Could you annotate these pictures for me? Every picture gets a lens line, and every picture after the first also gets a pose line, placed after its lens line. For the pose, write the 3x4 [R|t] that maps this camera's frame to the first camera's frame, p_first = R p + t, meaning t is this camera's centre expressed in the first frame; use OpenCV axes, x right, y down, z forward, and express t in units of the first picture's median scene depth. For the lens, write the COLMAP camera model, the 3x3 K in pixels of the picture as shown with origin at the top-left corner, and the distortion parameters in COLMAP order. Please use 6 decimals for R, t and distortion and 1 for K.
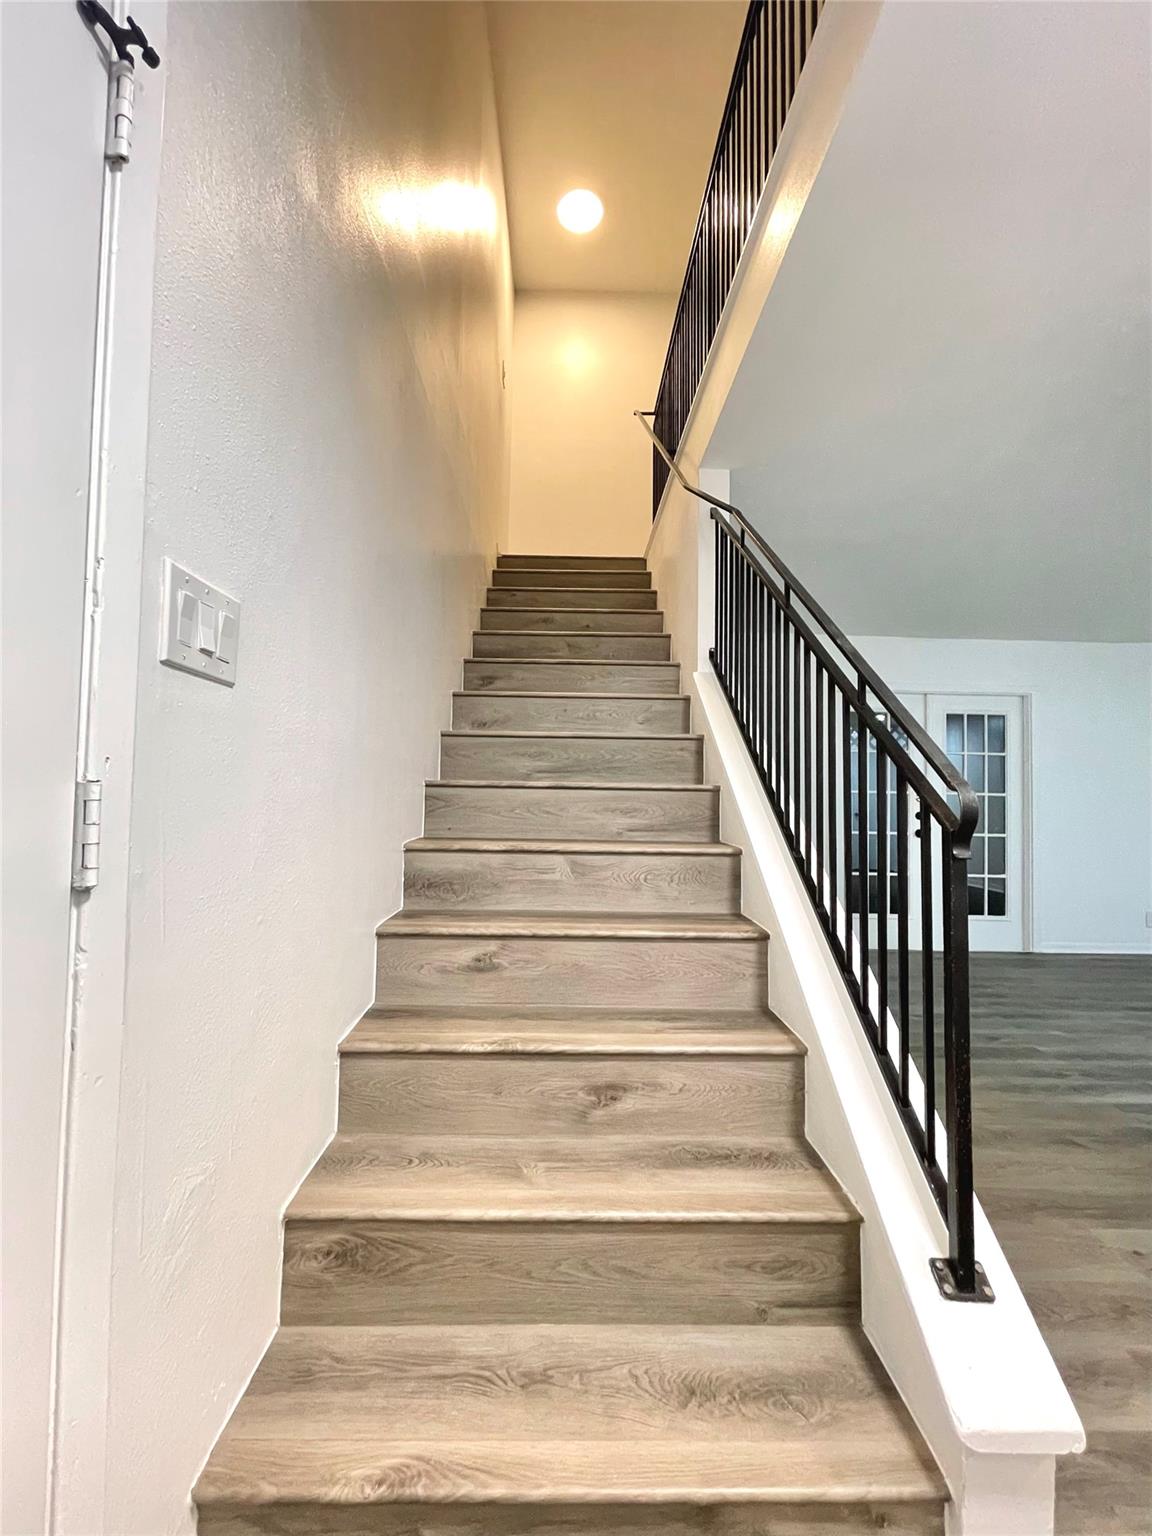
lens RADIAL K [[651.4, 0, 576.0], [0, 651.4, 768.0], [0, 0, 1]] dist [-0.001142, 0.000996]
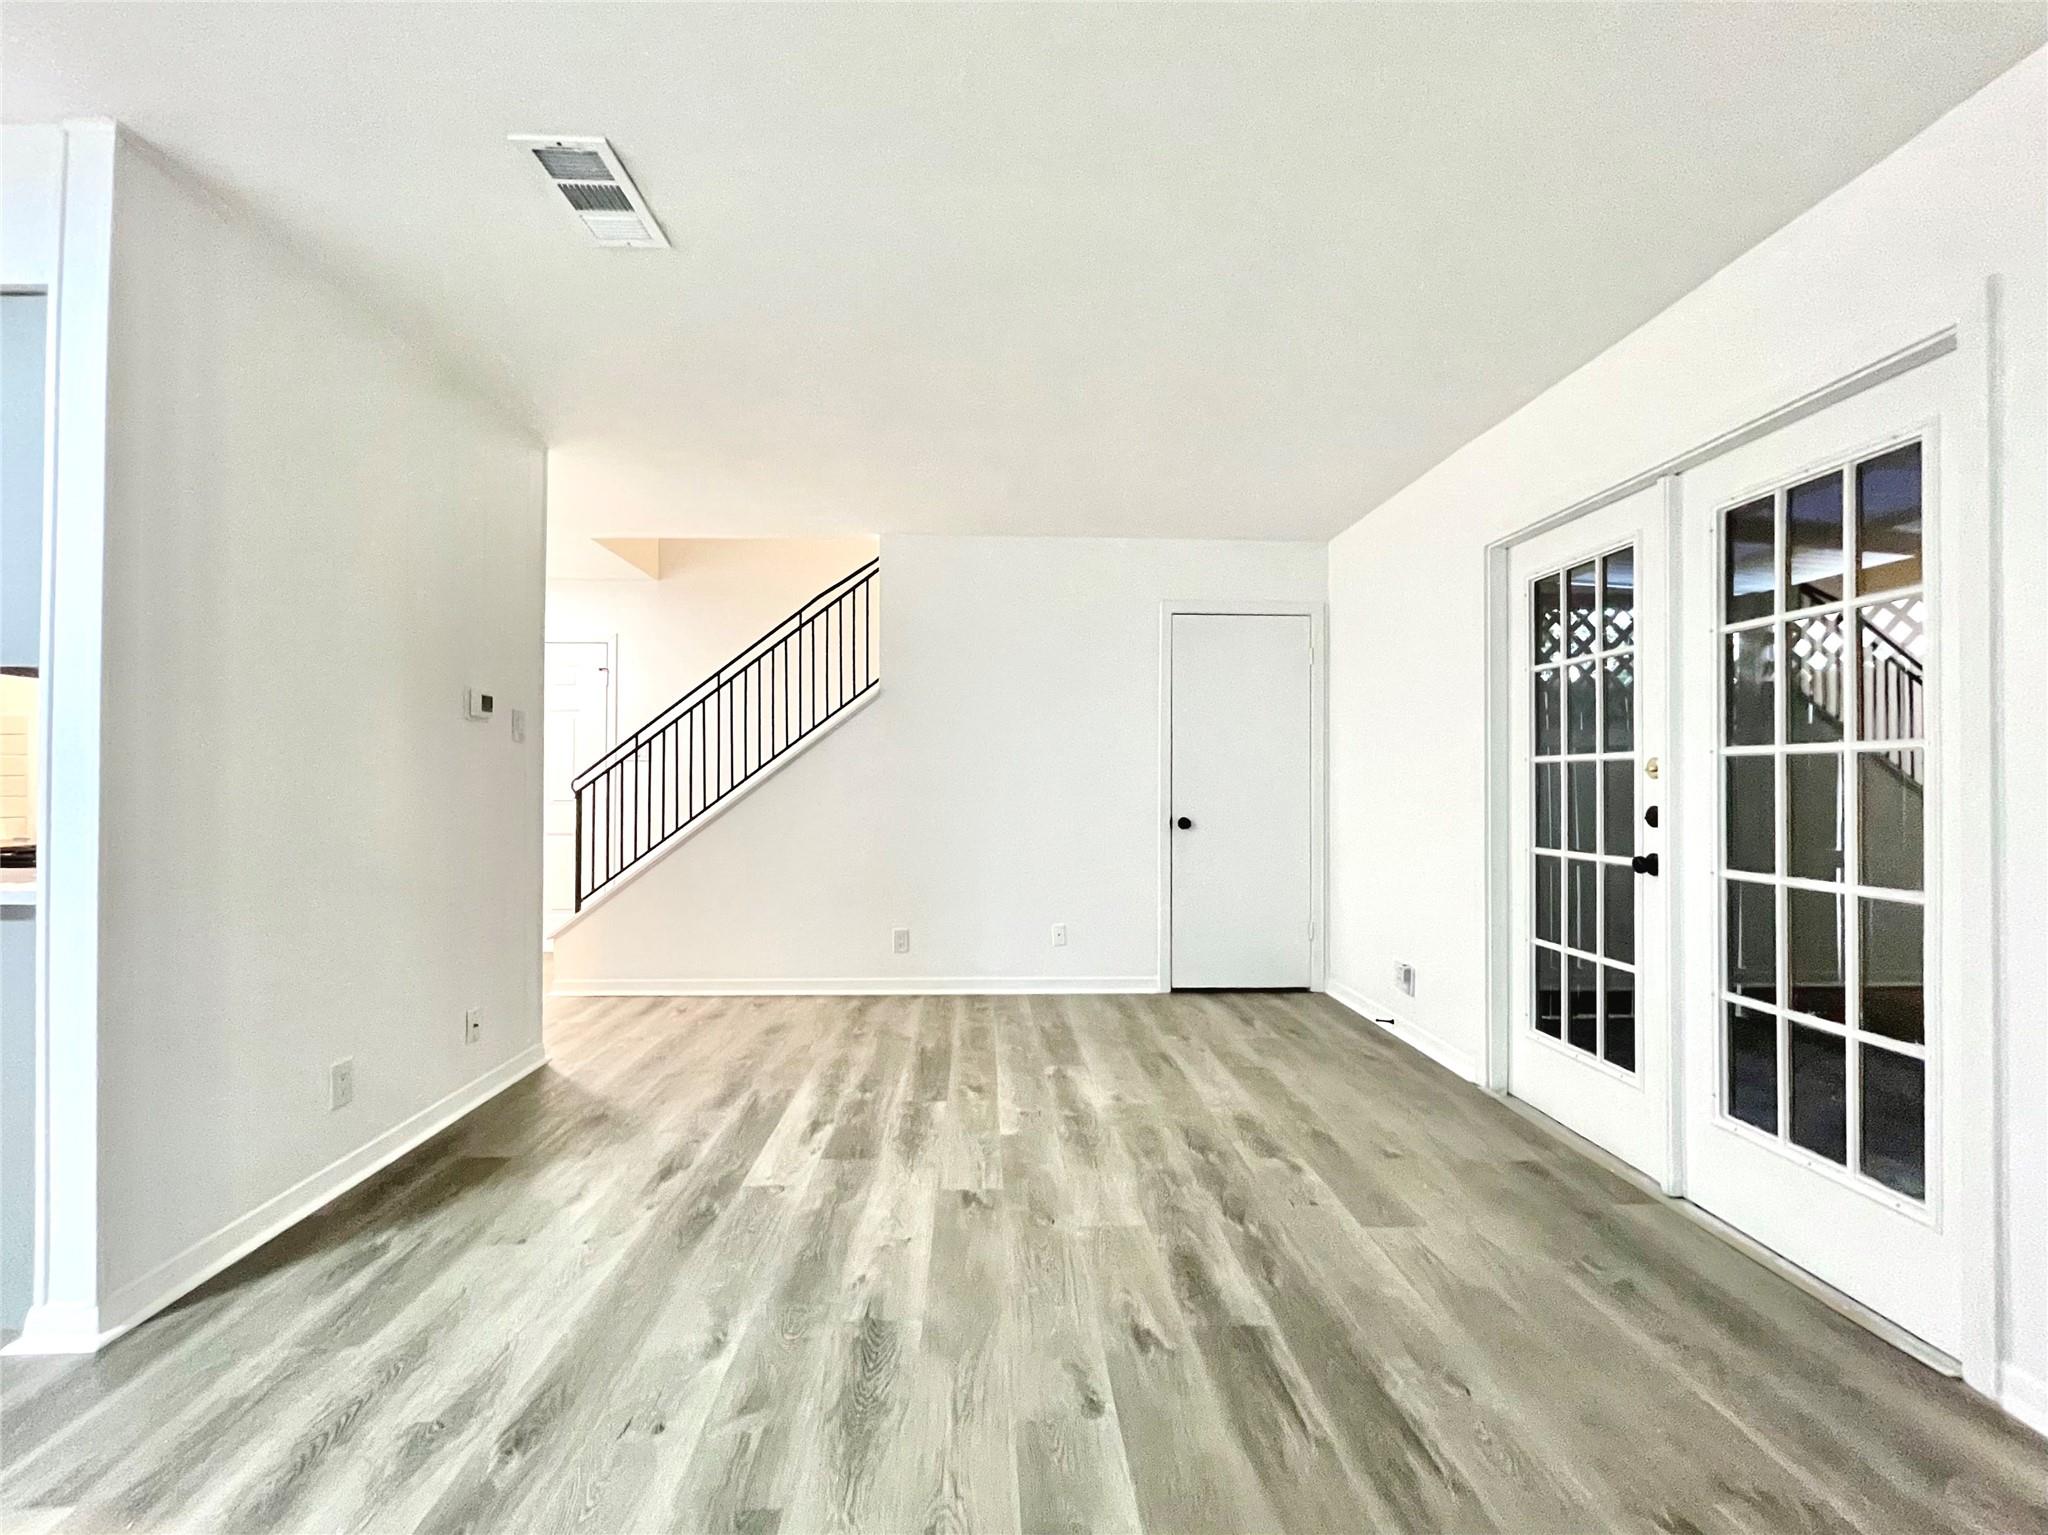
lens RADIAL K [[868.6, 0, 1019.8], [0, 868.6, 778.4], [0, 0, 1]] dist [-0.001142, 0.000996]
pose [[0.010973, -0.024309, -0.999644, 1.027611], [0.042318, 0.998820, -0.023825, 0.048944], [0.999044, -0.042042, 0.011989, 0.648829]]
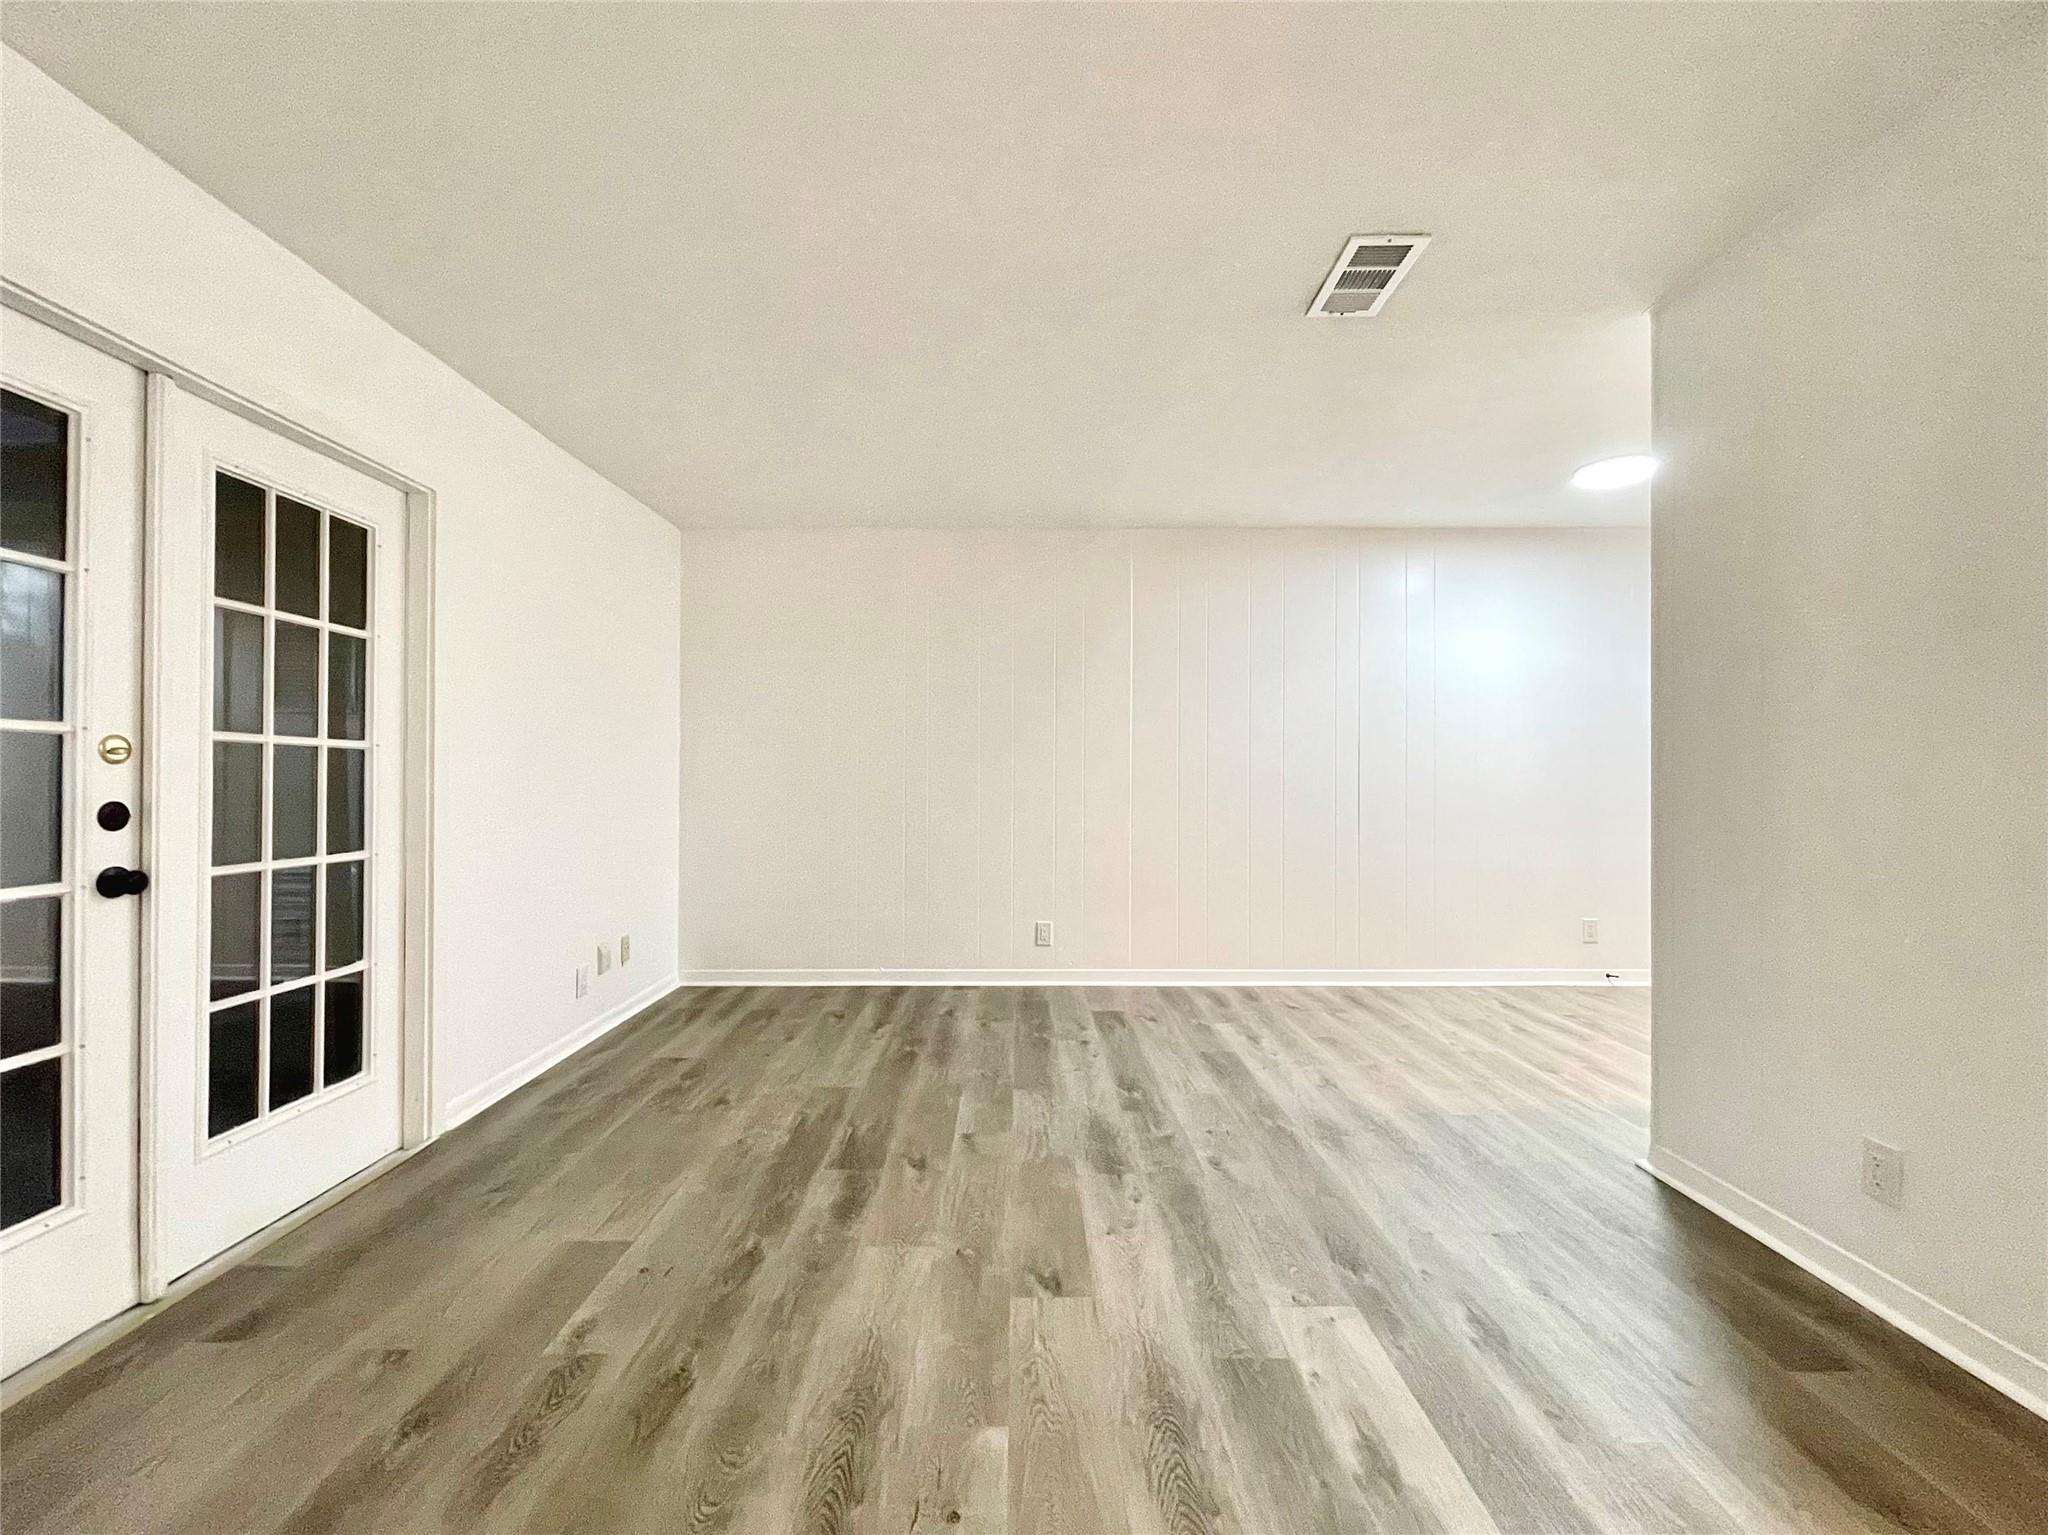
lens RADIAL K [[833.1, 0, 1032.2], [0, 833.1, 774.6], [0, 0, 1]] dist [-0.001457, -0.000114]
pose [[0.015751, -0.011296, 0.999812, 0.197910], [-0.045085, 0.998911, 0.011996, 0.035825], [-0.998859, -0.045265, 0.015224, 0.631359]]
